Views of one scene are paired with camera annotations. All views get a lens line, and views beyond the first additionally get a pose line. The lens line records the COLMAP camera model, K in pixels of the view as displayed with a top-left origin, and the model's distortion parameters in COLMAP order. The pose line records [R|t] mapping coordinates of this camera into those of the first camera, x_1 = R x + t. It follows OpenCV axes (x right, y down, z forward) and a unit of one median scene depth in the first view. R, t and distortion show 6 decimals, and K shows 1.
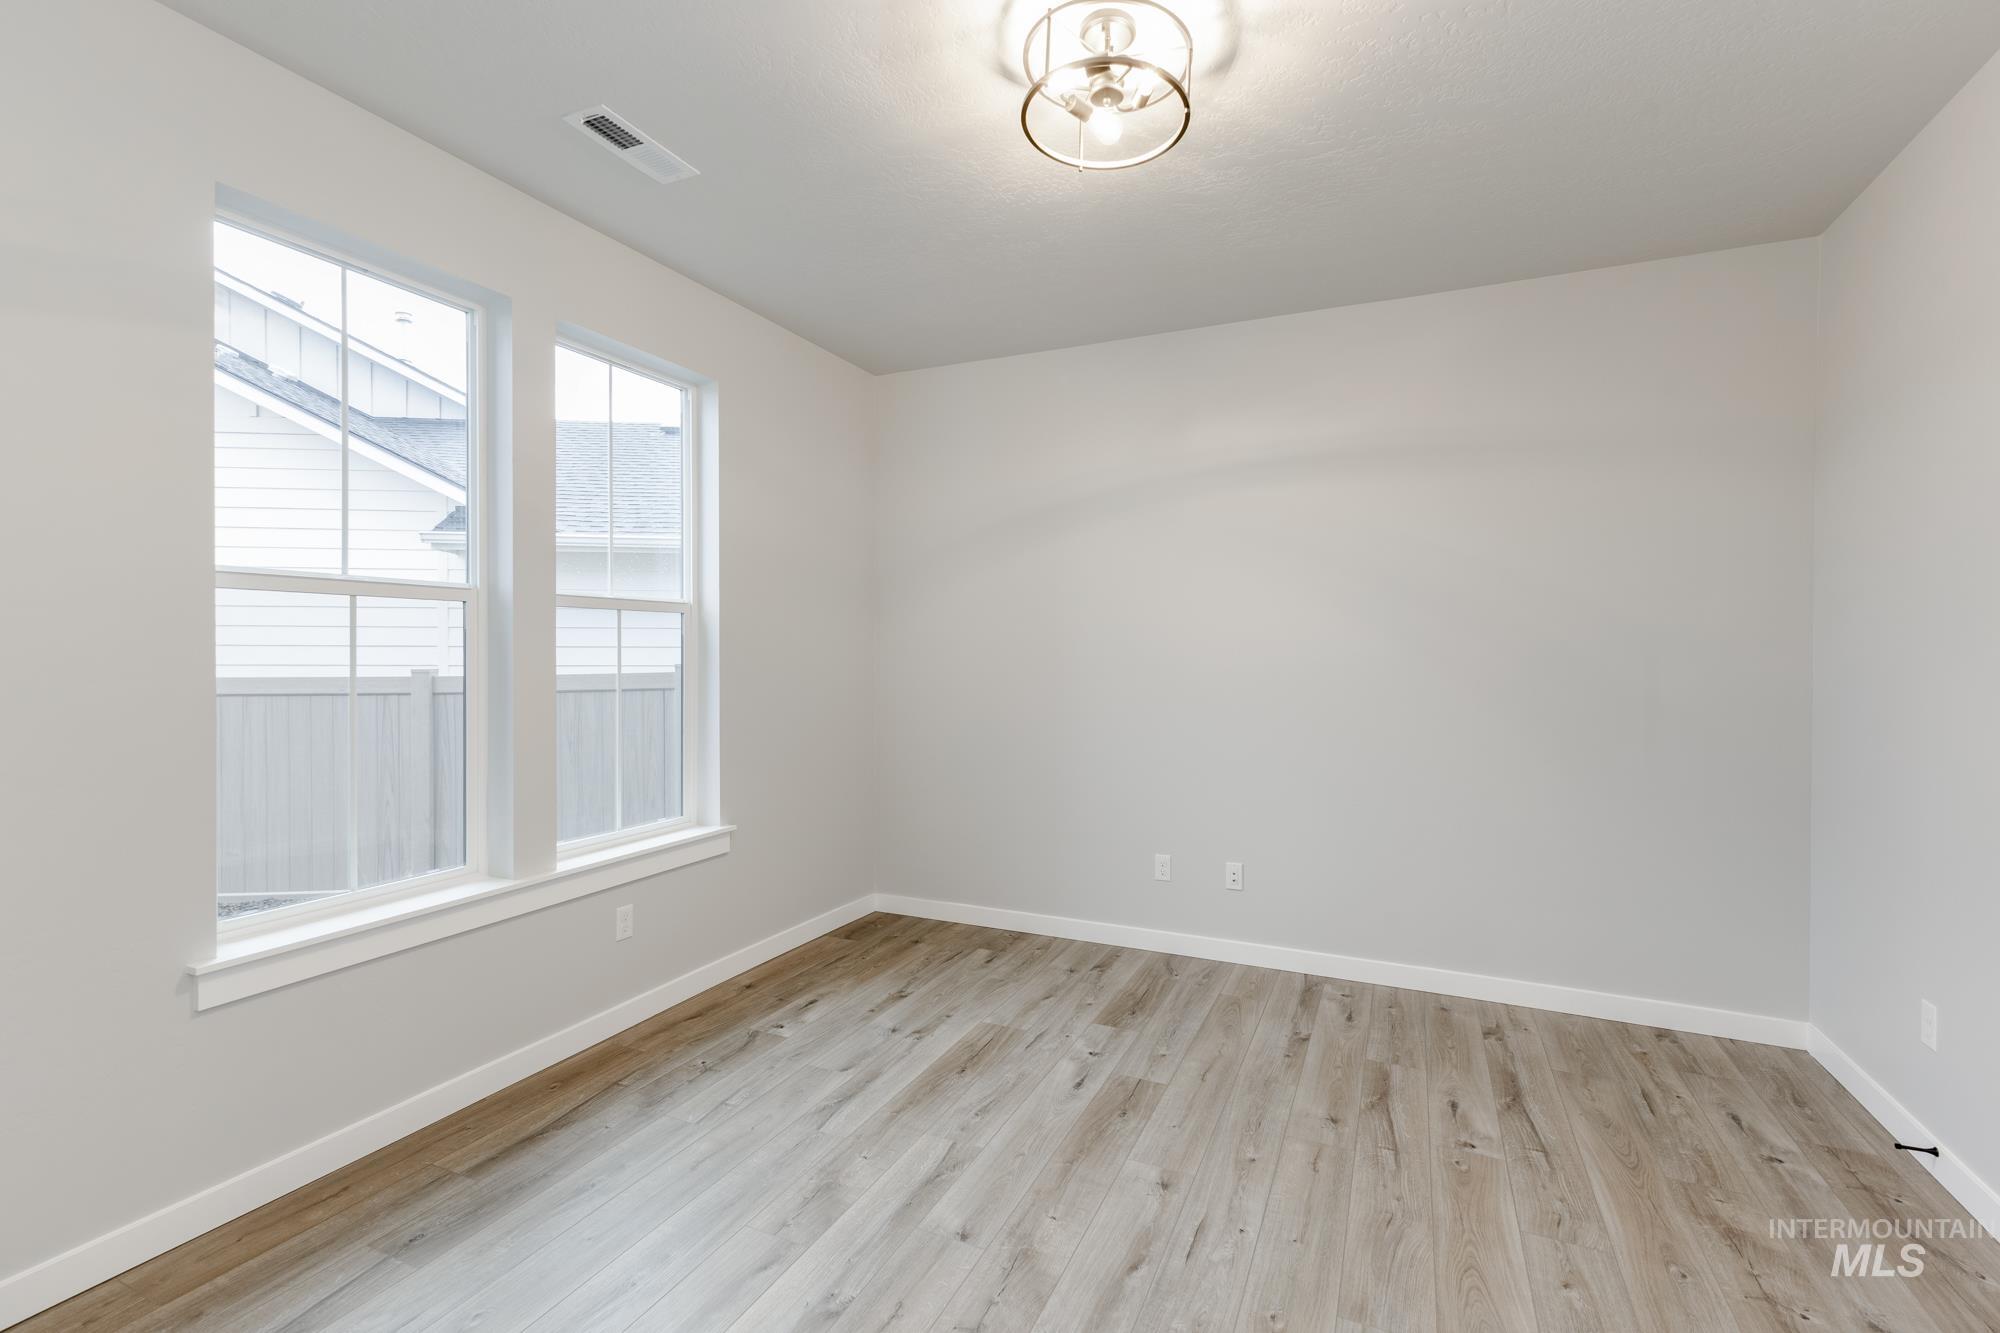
lens RADIAL K [[866.1, 0, 1006.9], [0, 866.1, 649.7], [0, 0, 1]] dist [0.011809, -0.004718]
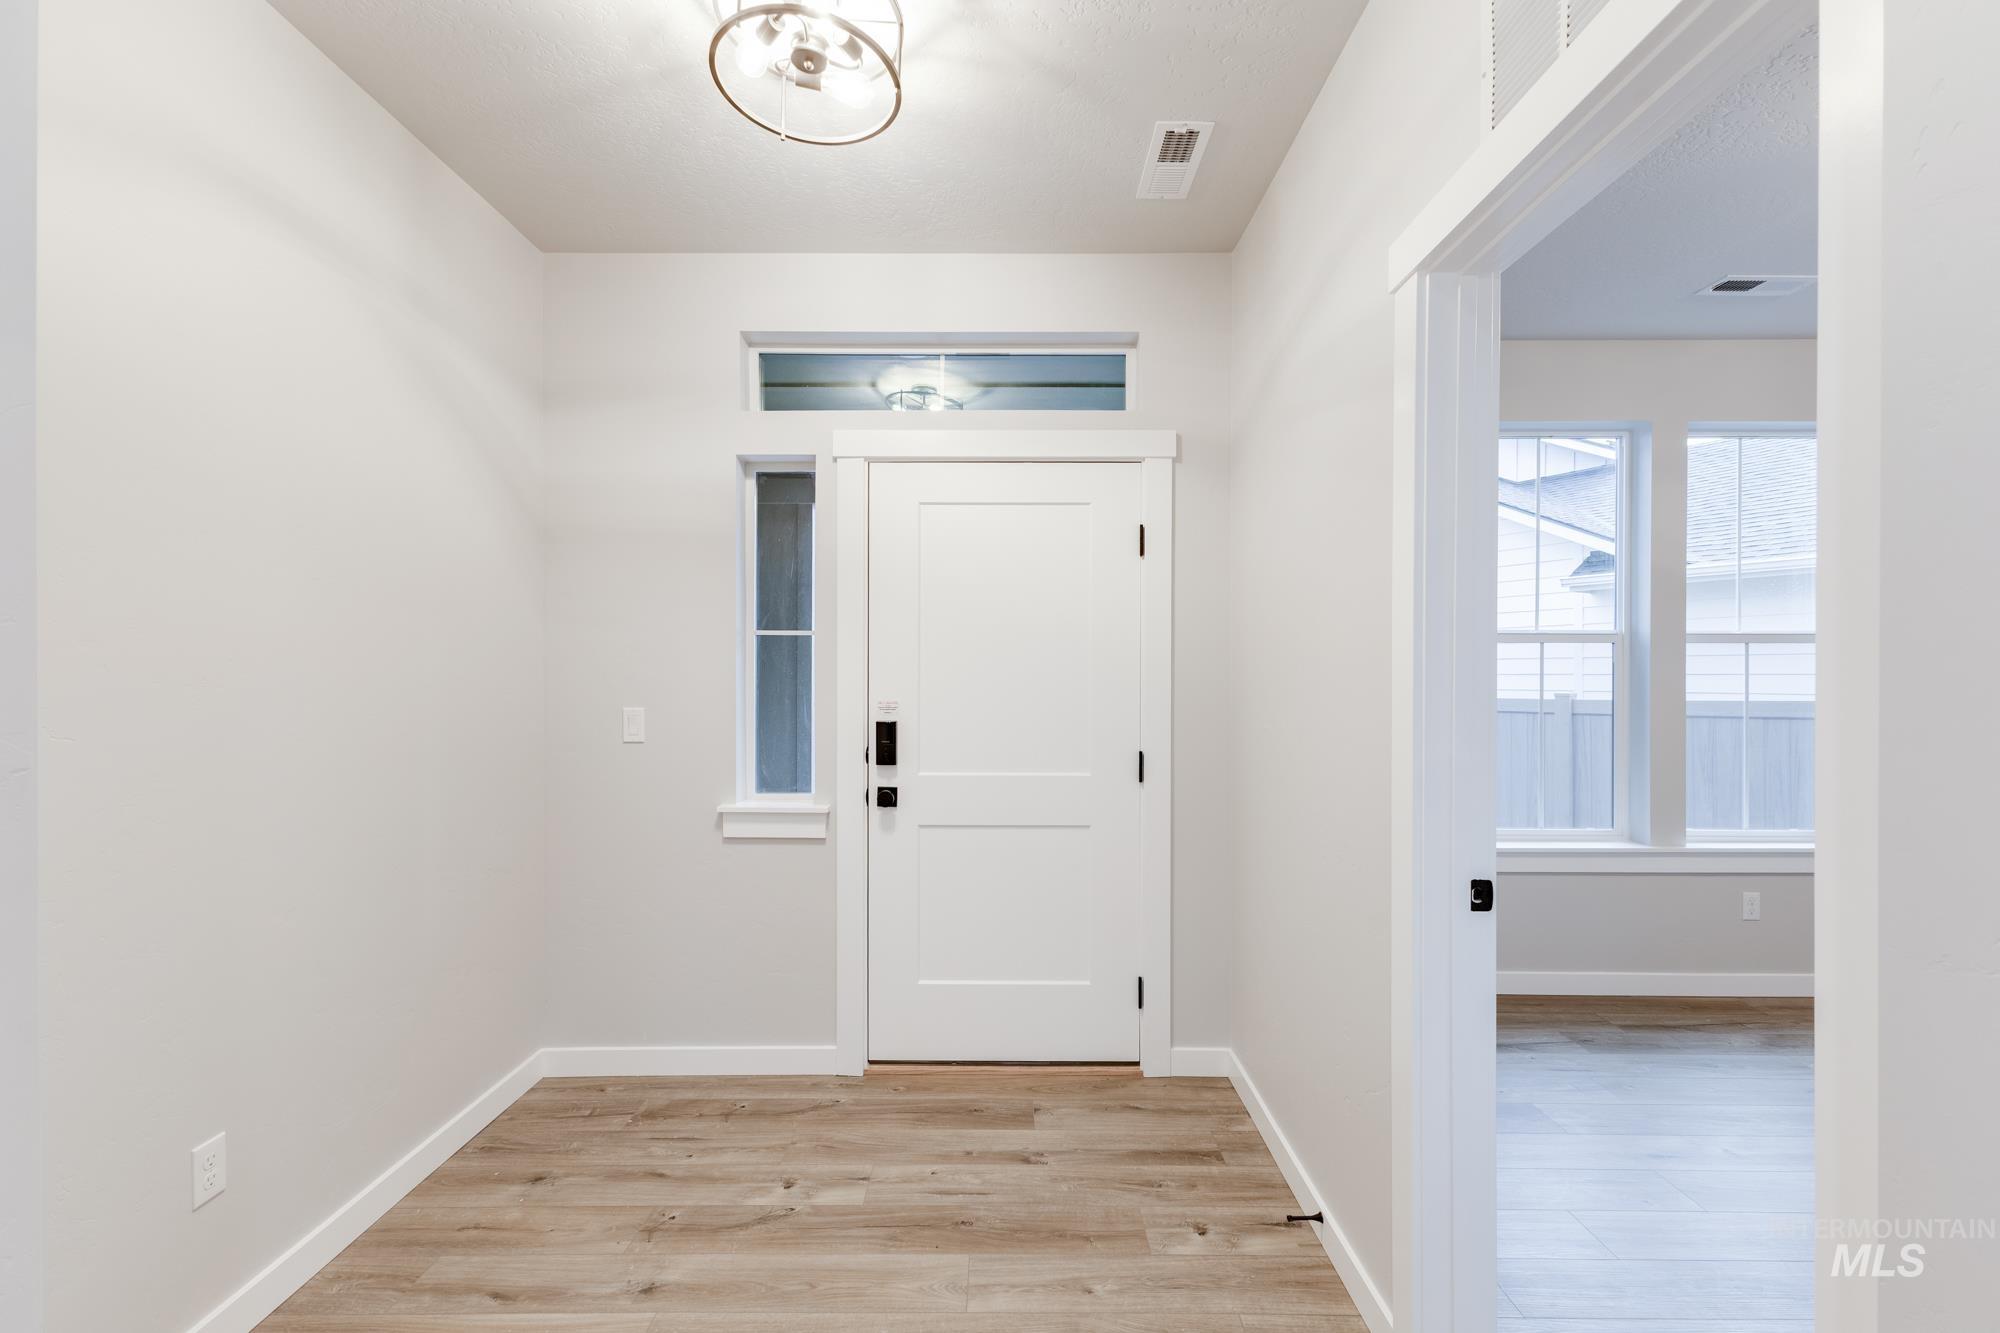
lens RADIAL K [[866.1, 0, 1008.2], [0, 866.1, 670.6], [0, 0, 1]] dist [0.011809, -0.004718]
pose [[0.413641, -0.001783, -0.910438, 0.117956], [-0.004983, 0.999979, -0.004222, -0.000154], [0.910426, 0.006283, 0.413623, -0.220158]]
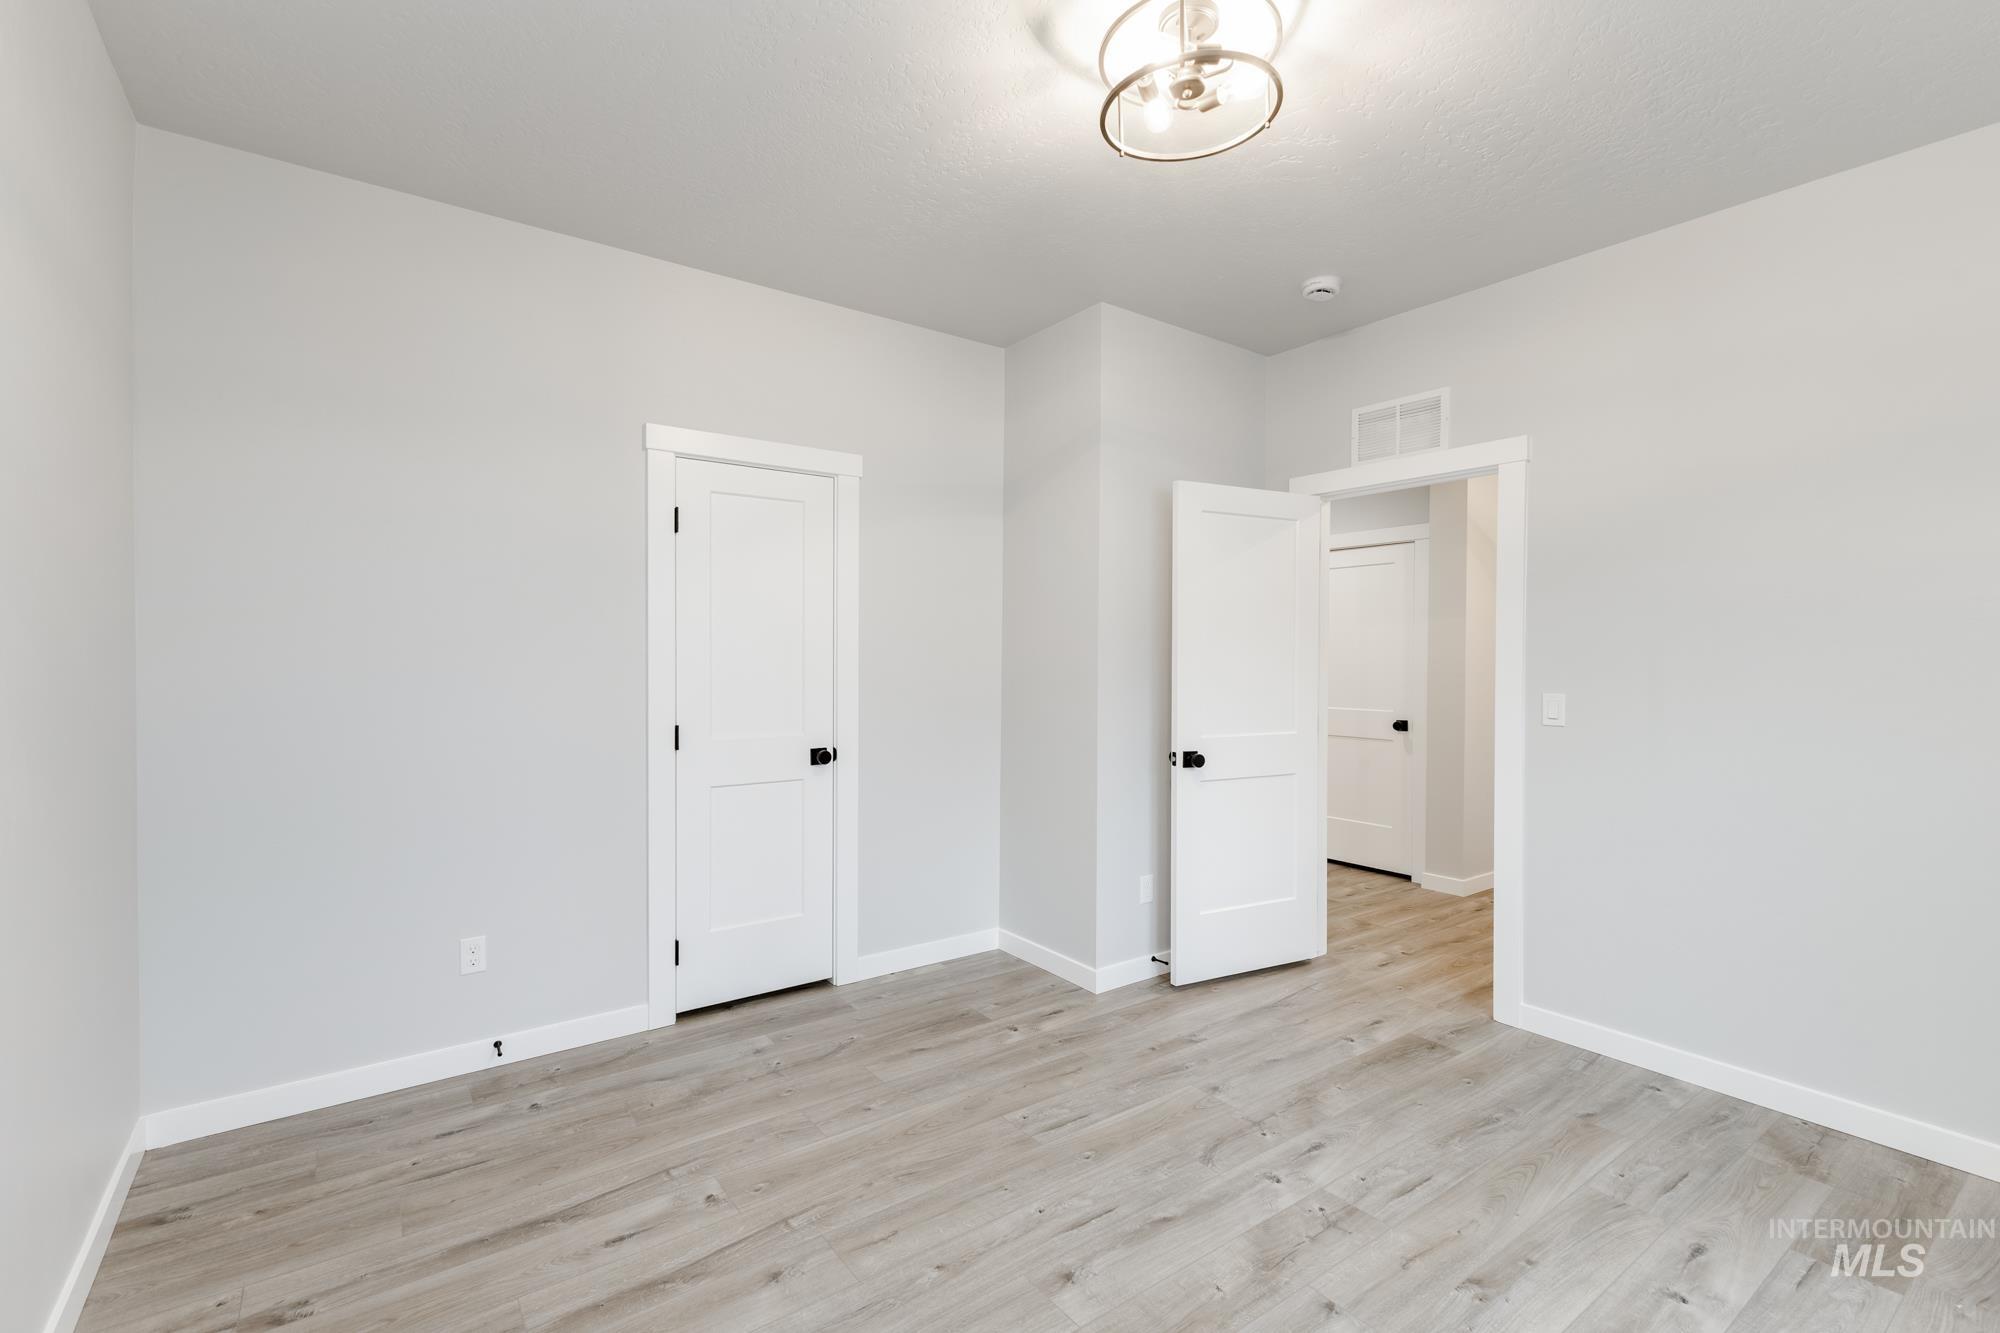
lens RADIAL K [[866.1, 0, 965.8], [0, 866.1, 656.8], [0, 0, 1]] dist [0.011809, -0.004718]
pose [[-0.855334, -0.008360, 0.518009, -0.501706], [-0.009336, 0.999956, 0.000721, 0.018197], [-0.517992, -0.004219, -0.855375, 5.242685]]
